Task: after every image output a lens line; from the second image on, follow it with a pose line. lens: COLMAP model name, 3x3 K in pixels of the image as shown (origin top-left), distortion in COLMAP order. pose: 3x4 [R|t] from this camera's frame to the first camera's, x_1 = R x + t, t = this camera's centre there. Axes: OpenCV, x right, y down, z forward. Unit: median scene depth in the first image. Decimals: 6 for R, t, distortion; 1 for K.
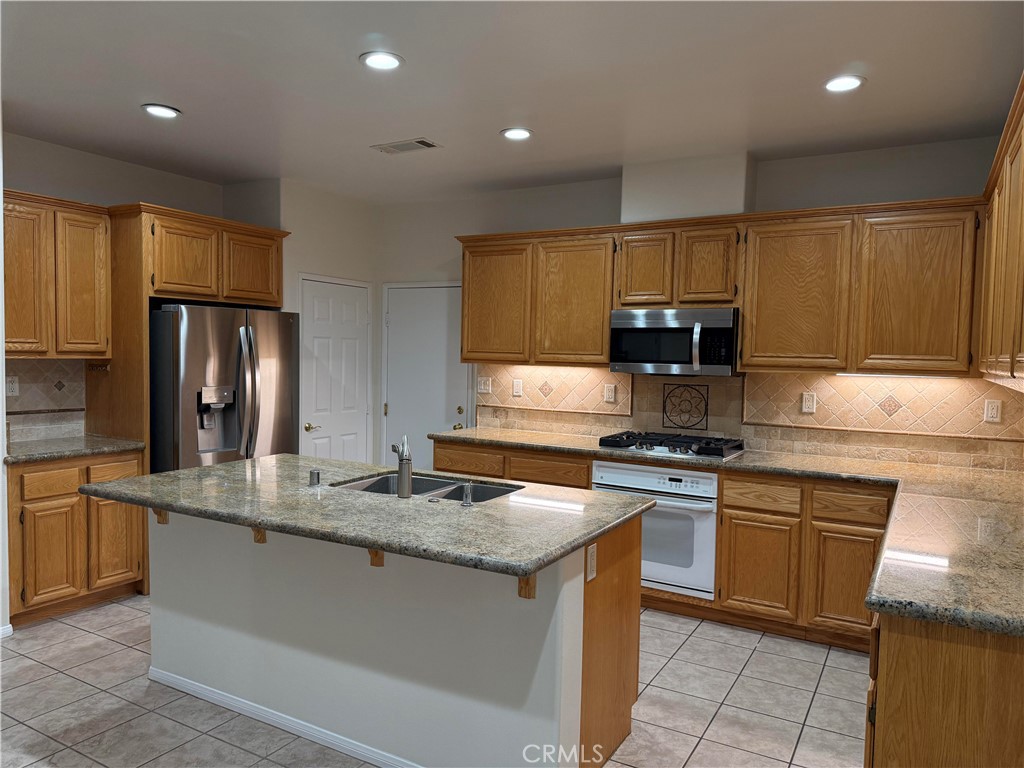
lens RADIAL K [[728.5, 0, 508.2], [0, 728.5, 403.8], [0, 0, 1]] dist [0.071362, -0.089019]
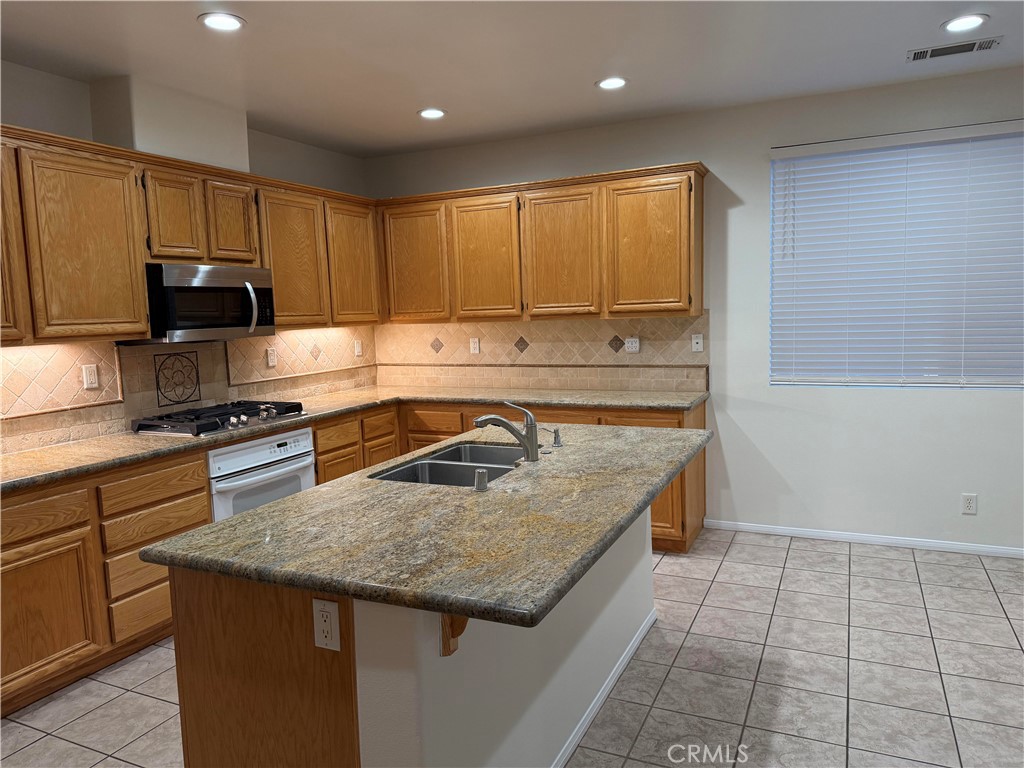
lens RADIAL K [[728.5, 0, 516.6], [0, 728.5, 392.7], [0, 0, 1]] dist [0.071362, -0.089019]
pose [[-0.111270, -0.130520, 0.985182, -0.870258], [0.105703, 0.984160, 0.142323, -0.080222], [-0.988153, 0.119973, -0.095711, 0.890877]]
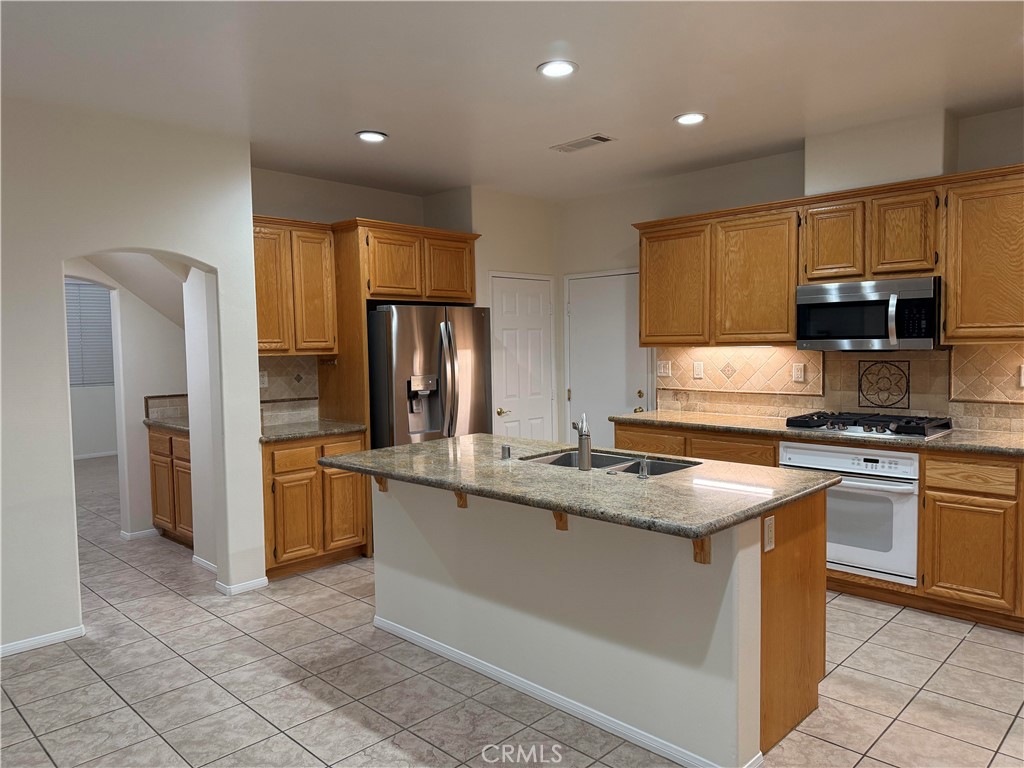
lens RADIAL K [[728.5, 0, 516.2], [0, 728.5, 404.1], [0, 0, 1]] dist [0.071362, -0.089019]
pose [[0.970186, -0.019121, -0.241606, 0.014589], [0.022709, 0.999669, 0.012073, 0.009374], [0.241295, -0.017199, 0.970299, -0.051793]]
